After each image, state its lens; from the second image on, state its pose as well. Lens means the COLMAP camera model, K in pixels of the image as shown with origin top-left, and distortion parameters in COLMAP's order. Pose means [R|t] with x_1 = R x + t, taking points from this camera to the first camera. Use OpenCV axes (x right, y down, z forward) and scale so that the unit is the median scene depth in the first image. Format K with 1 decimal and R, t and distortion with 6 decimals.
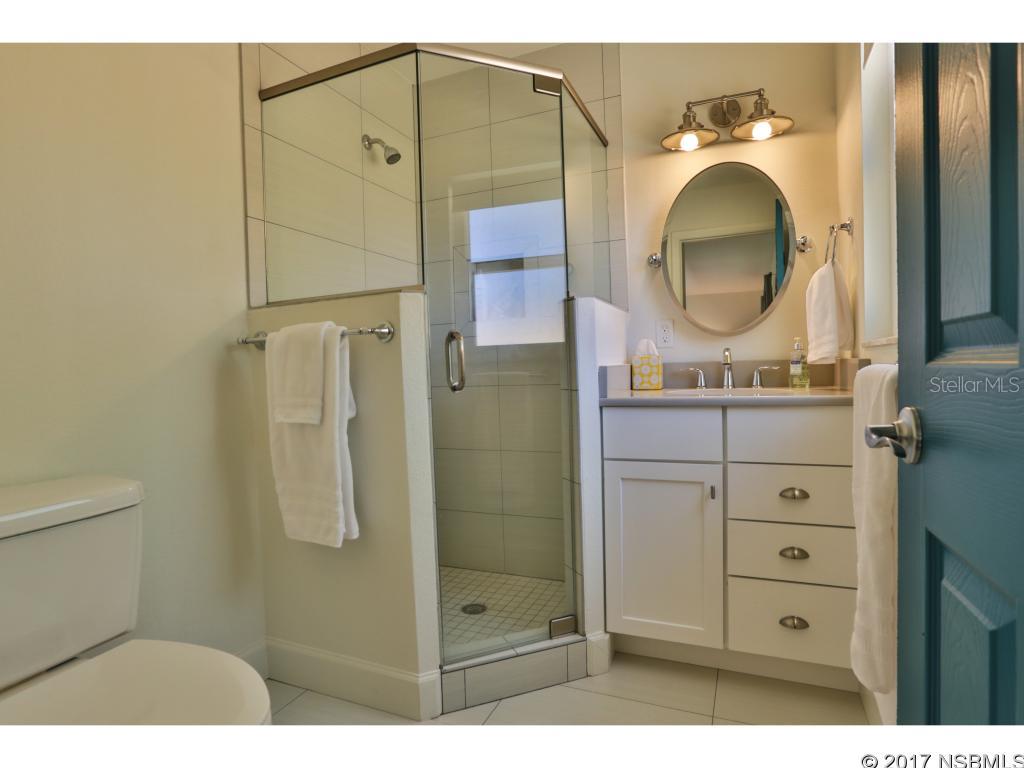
lens RADIAL K [[558.1, 0, 513.4], [0, 558.1, 386.4], [0, 0, 1]] dist [-0.059906, 0.034562]
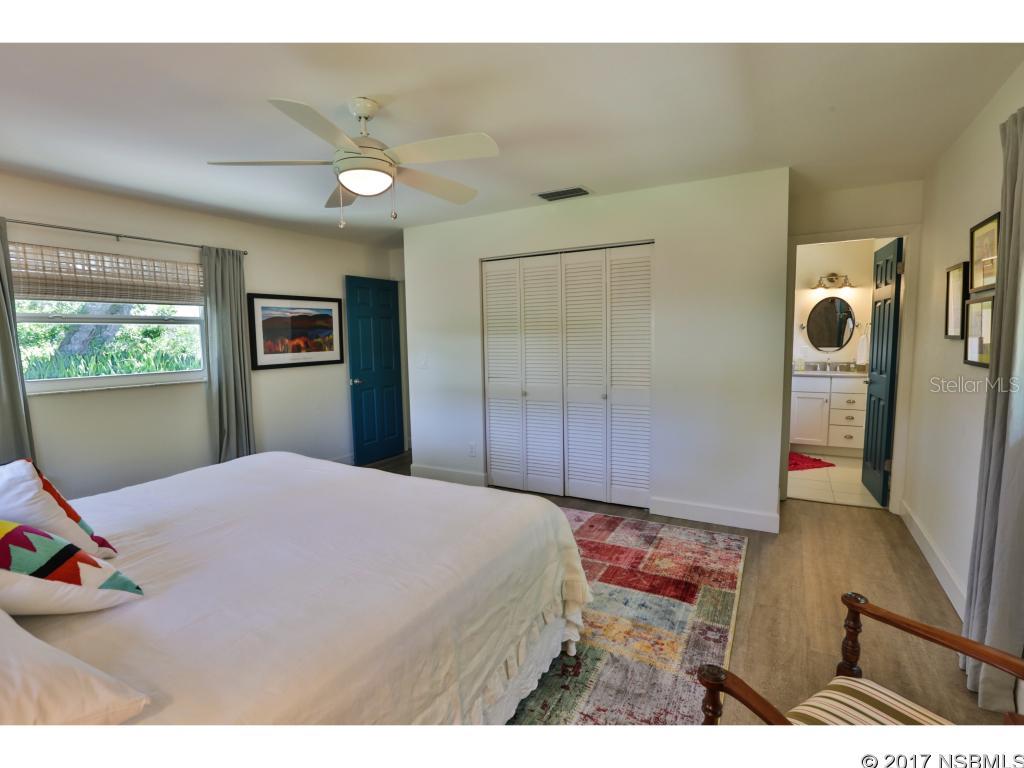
lens RADIAL K [[498.5, 0, 506.1], [0, 498.5, 387.3], [0, 0, 1]] dist [-0.050884, 0.017874]
pose [[0.991104, 0.022270, -0.131217, -1.102648], [-0.013328, 0.997553, 0.068635, -0.075580], [0.132424, -0.066276, 0.988975, -2.069558]]
